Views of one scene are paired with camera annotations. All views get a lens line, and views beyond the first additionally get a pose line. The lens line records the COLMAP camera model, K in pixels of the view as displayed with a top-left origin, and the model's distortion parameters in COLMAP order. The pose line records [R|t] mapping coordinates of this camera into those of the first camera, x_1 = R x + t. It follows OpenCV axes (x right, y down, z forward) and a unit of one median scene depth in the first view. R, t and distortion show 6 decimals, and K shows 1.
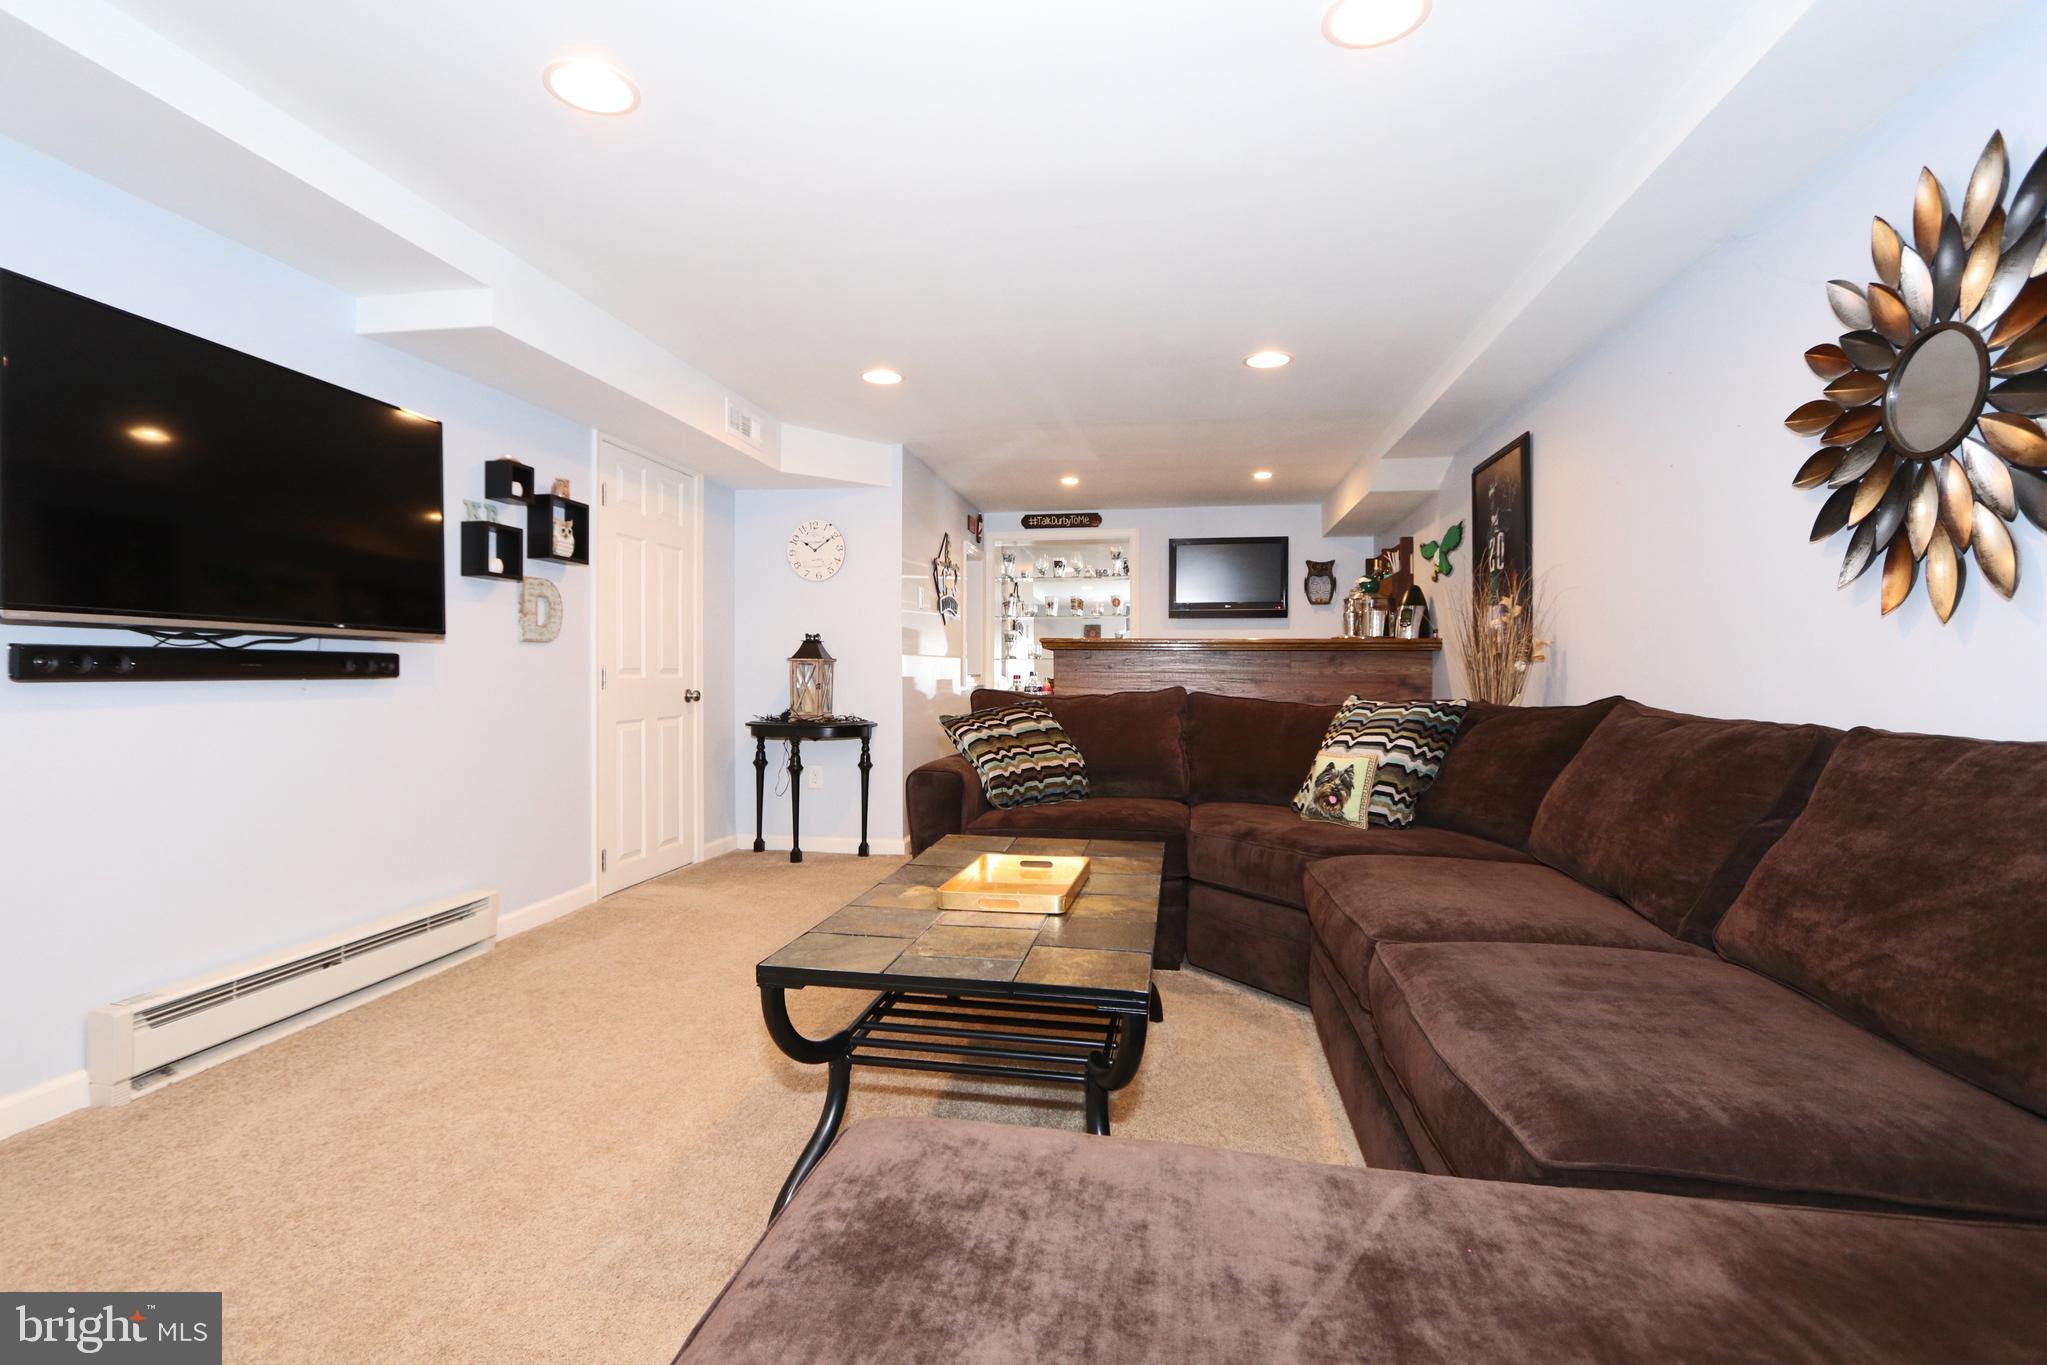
lens RADIAL K [[966.3, 0, 1023.5], [0, 966.3, 682.5], [0, 0, 1]] dist [0.001192, 0.000449]
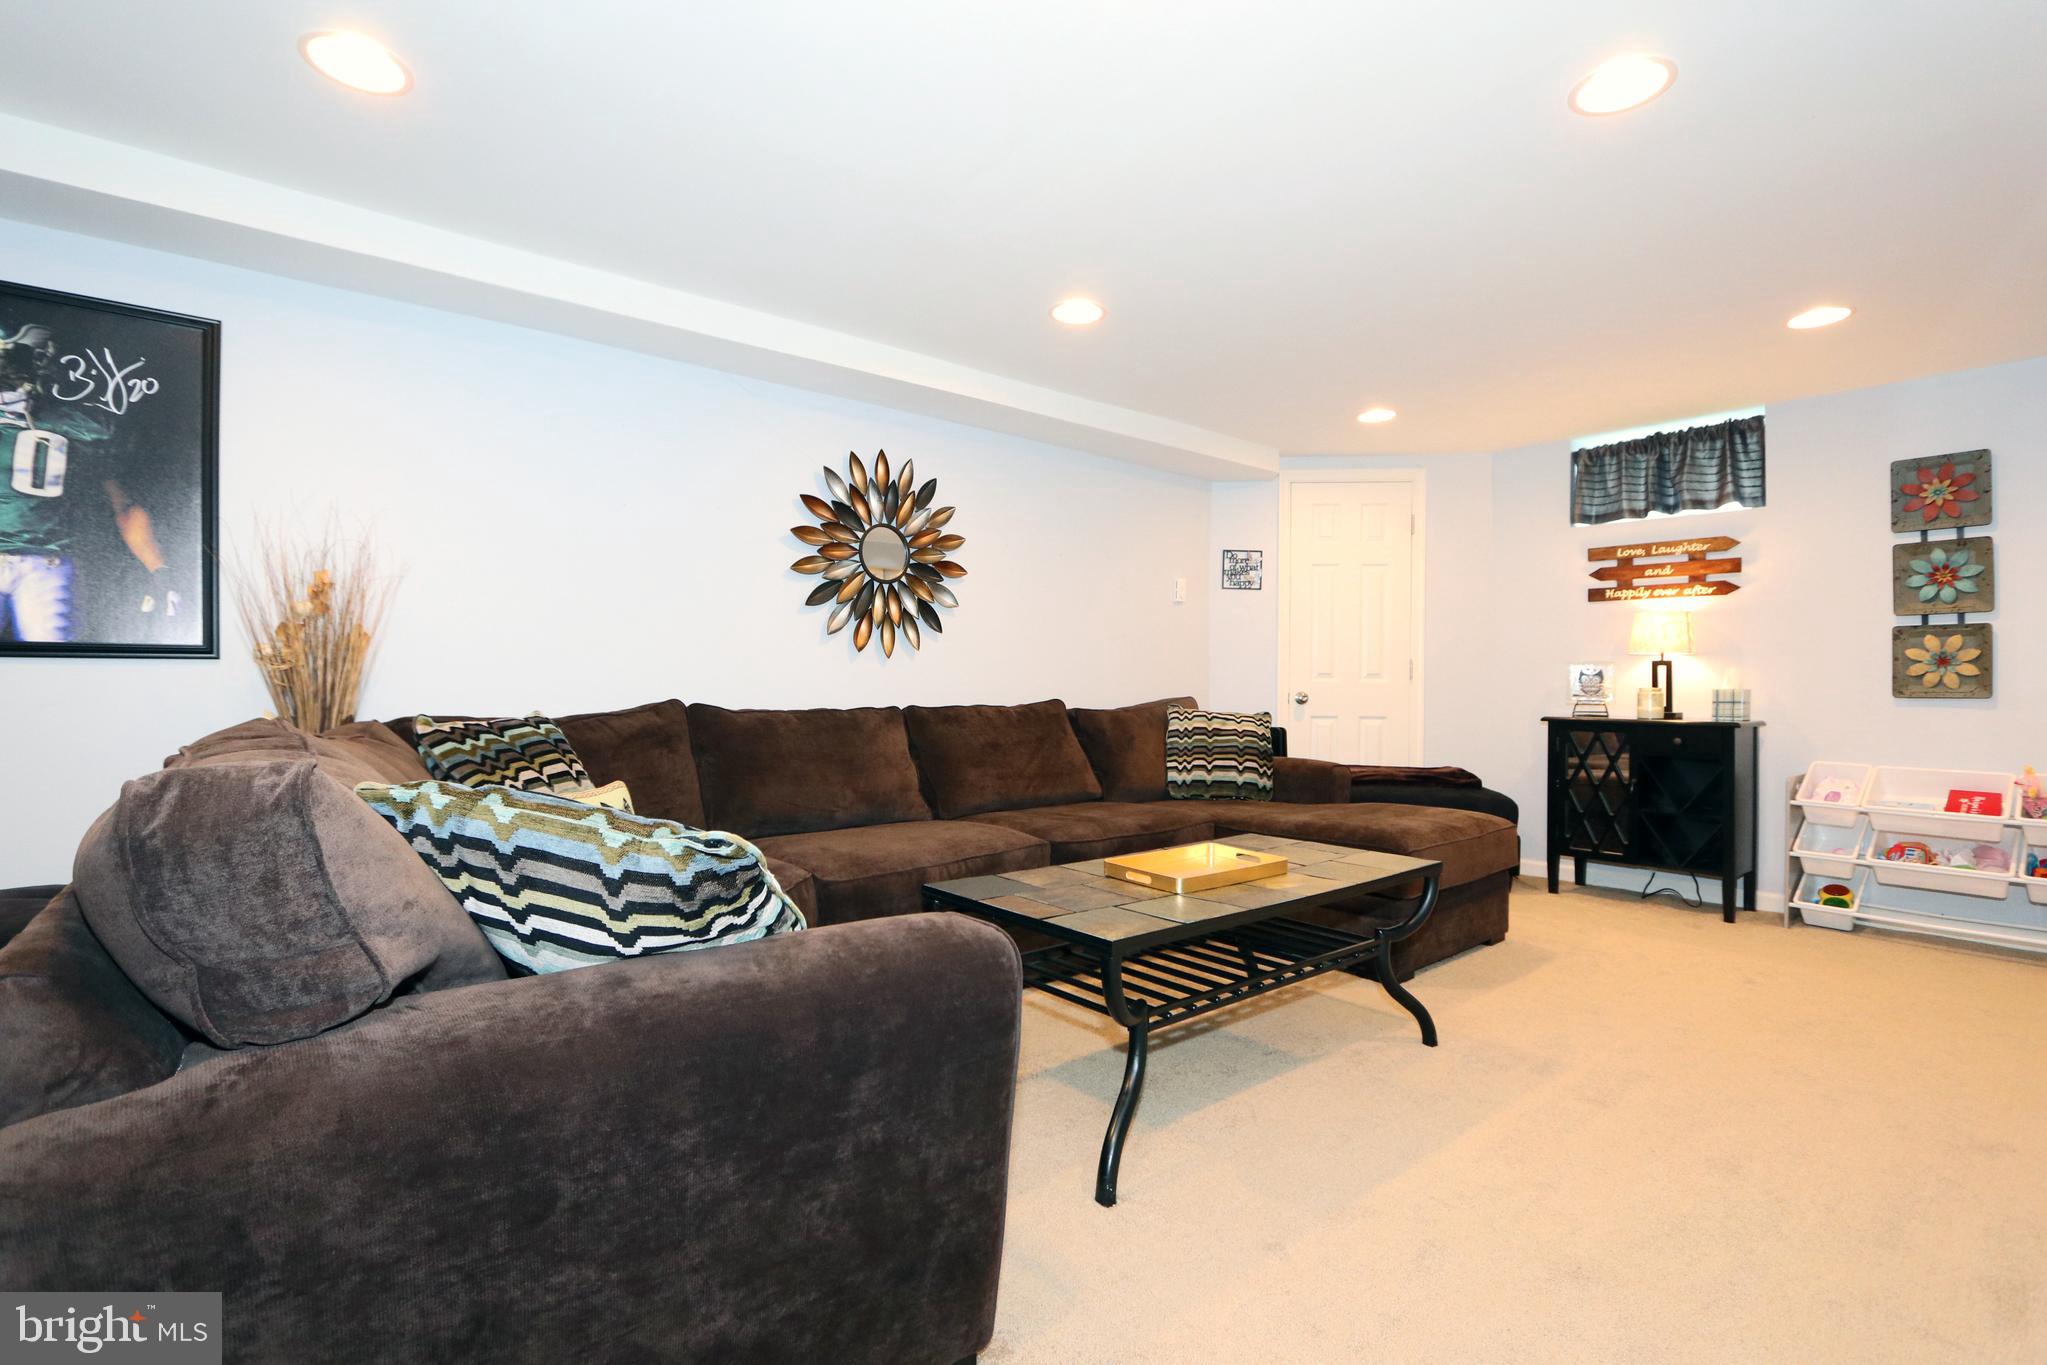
lens RADIAL K [[952.6, 0, 1033.4], [0, 952.6, 671.7], [0, 0, 1]] dist [0.000222, 0.000392]
pose [[-0.761457, -0.001488, 0.648213, -0.337578], [0.001149, 0.999993, 0.003646, -0.016682], [-0.648214, 0.003521, -0.761450, 1.120083]]
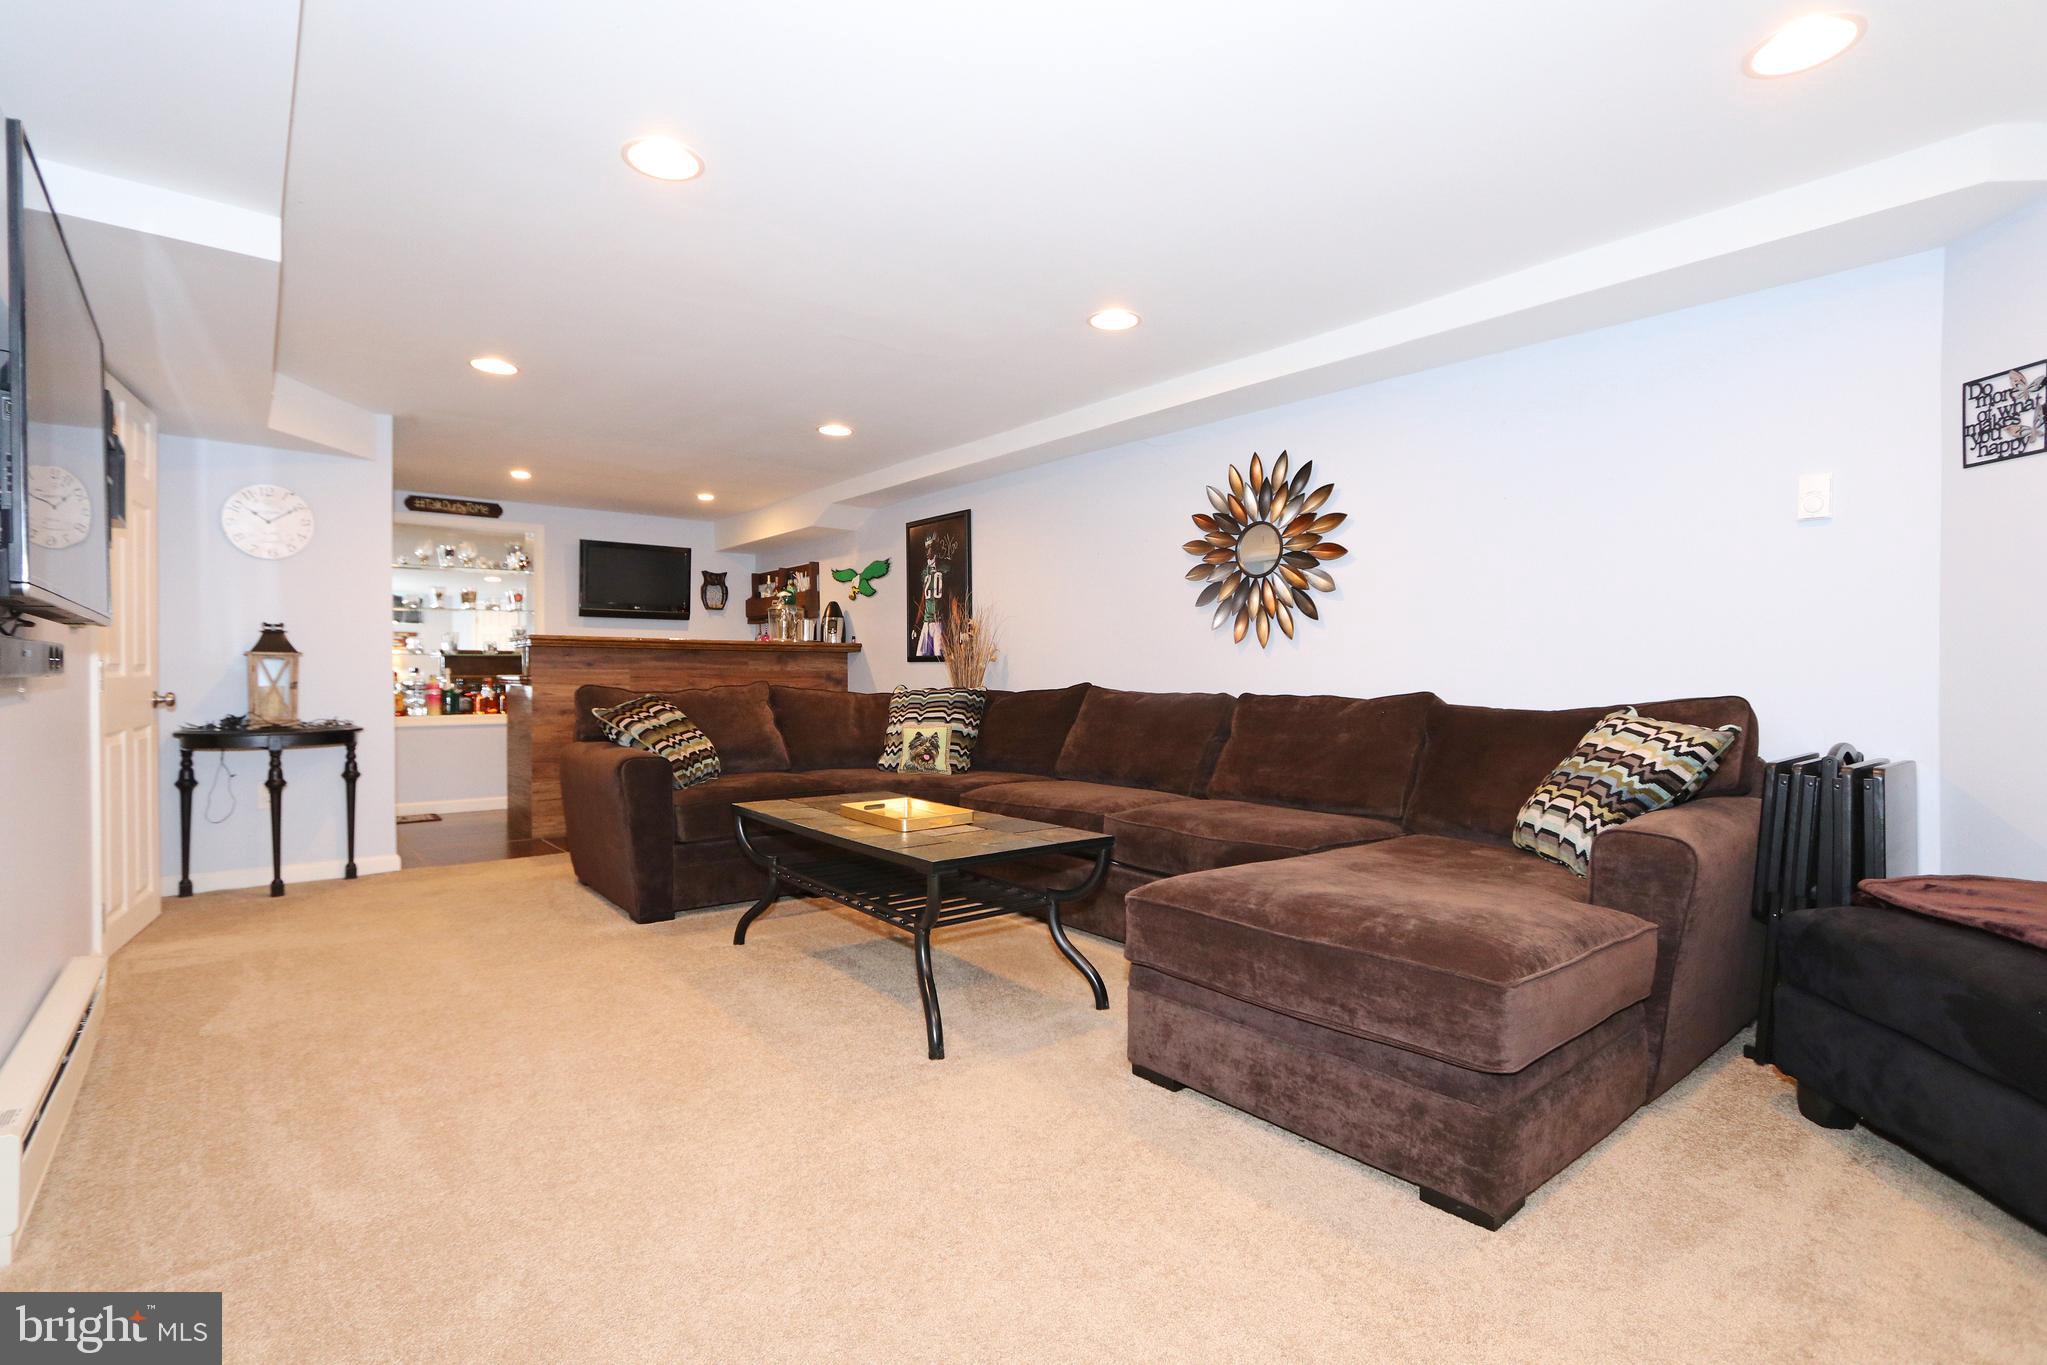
lens RADIAL K [[952.6, 0, 1033.4], [0, 952.6, 671.7], [0, 0, 1]] dist [0.000222, 0.000392]
pose [[0.656611, -0.002466, 0.754226, -0.532183], [0.008311, 0.999958, -0.003966, 0.000343], [-0.754184, 0.008872, 0.656603, -0.046549]]
